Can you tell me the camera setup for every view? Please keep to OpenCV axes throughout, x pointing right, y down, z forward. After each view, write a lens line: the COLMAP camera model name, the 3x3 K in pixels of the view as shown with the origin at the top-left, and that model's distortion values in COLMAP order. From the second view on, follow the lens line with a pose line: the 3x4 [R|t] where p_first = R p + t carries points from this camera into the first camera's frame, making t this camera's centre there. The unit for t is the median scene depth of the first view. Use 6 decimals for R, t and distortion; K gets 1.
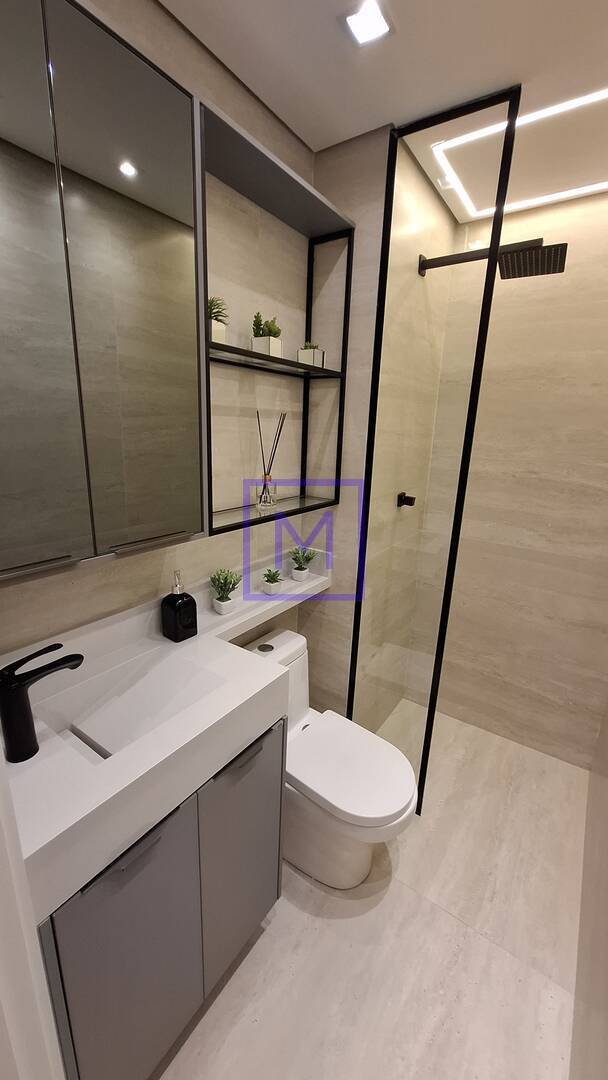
lens RADIAL K [[423.2, 0, 303.1], [0, 423.2, 542.7], [0, 0, 1]] dist [-0.006873, 0.000523]
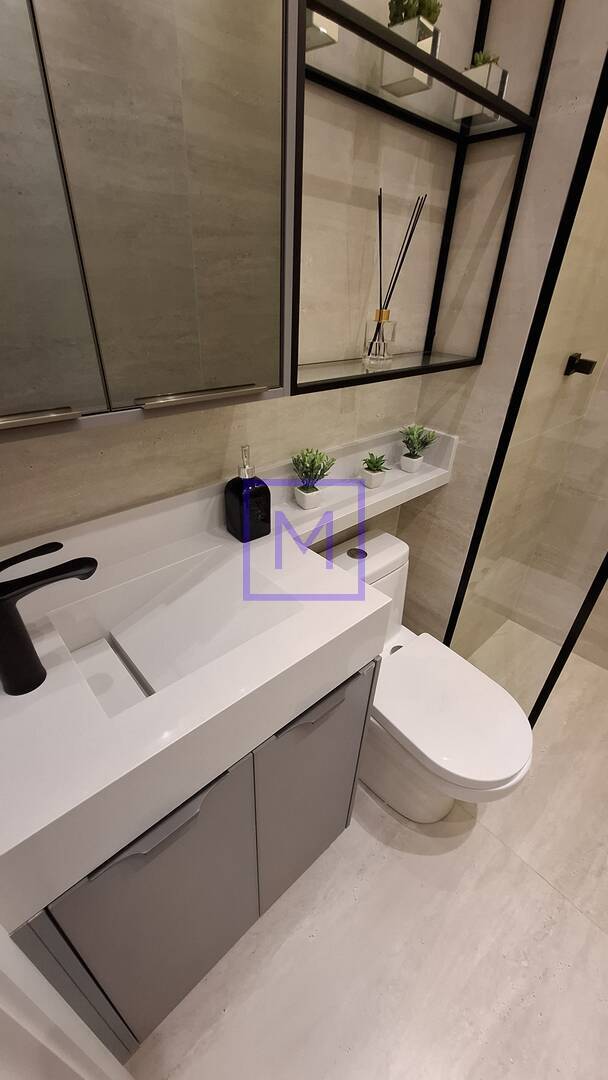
lens RADIAL K [[423.2, 0, 303.1], [0, 423.2, 542.7], [0, 0, 1]] dist [-0.006873, 0.000523]
pose [[0.975024, 0.112305, -0.191616, -0.040175], [-0.057158, 0.960560, 0.272134, 0.019878], [0.214621, -0.254385, 0.942988, 0.254381]]
